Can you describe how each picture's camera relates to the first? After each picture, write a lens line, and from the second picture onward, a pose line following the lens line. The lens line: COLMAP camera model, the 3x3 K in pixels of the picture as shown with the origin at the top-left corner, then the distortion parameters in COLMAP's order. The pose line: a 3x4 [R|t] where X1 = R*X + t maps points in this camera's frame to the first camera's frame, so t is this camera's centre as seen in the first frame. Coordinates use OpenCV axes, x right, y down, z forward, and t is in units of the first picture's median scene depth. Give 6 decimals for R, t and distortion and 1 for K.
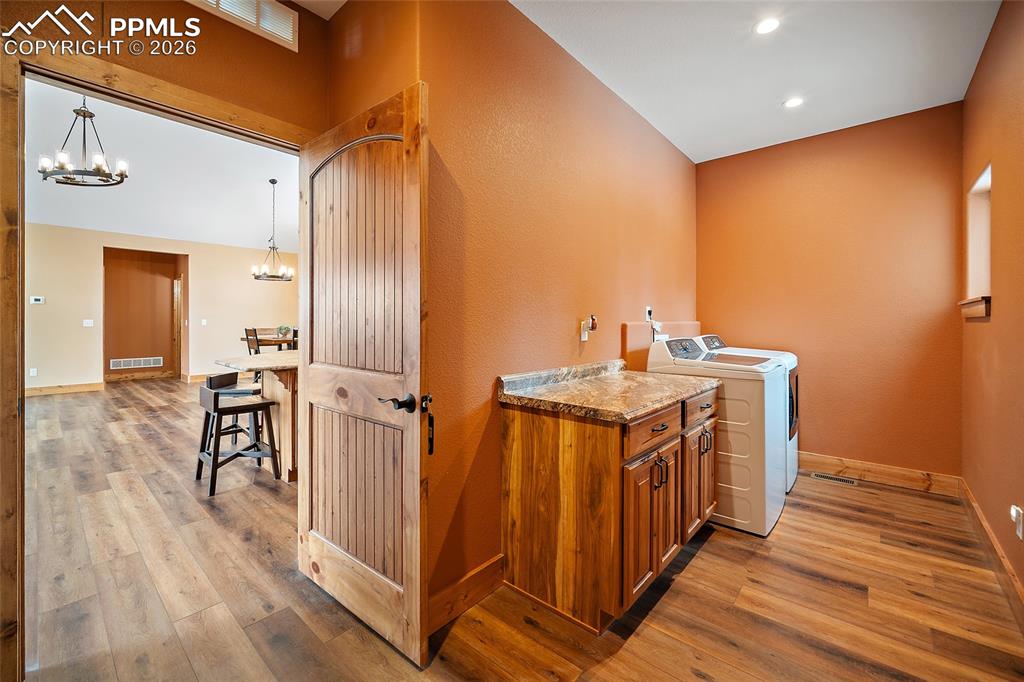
lens RADIAL K [[421.1, 0, 520.4], [0, 421.1, 323.4], [0, 0, 1]] dist [-0.002627, 0.000770]
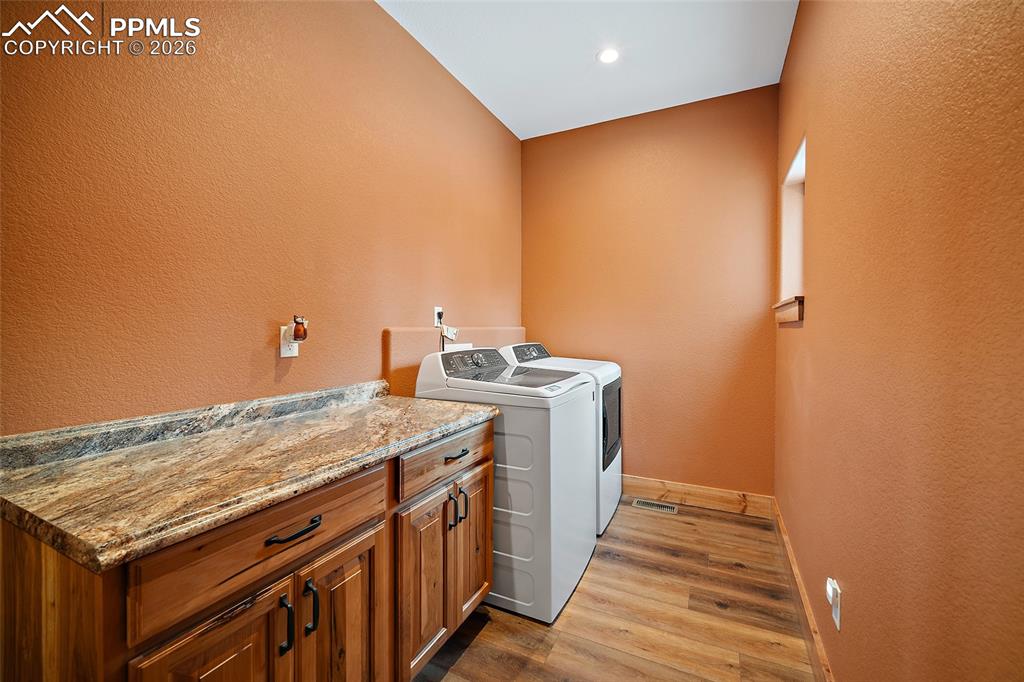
lens RADIAL K [[421.1, 0, 511.5], [0, 421.1, 335.6], [0, 0, 1]] dist [-0.002627, 0.000770]
pose [[0.969505, -0.005219, 0.245017, 0.324116], [0.001433, 0.999877, 0.015627, -0.000236], [-0.245068, -0.014799, 0.969393, 0.305196]]
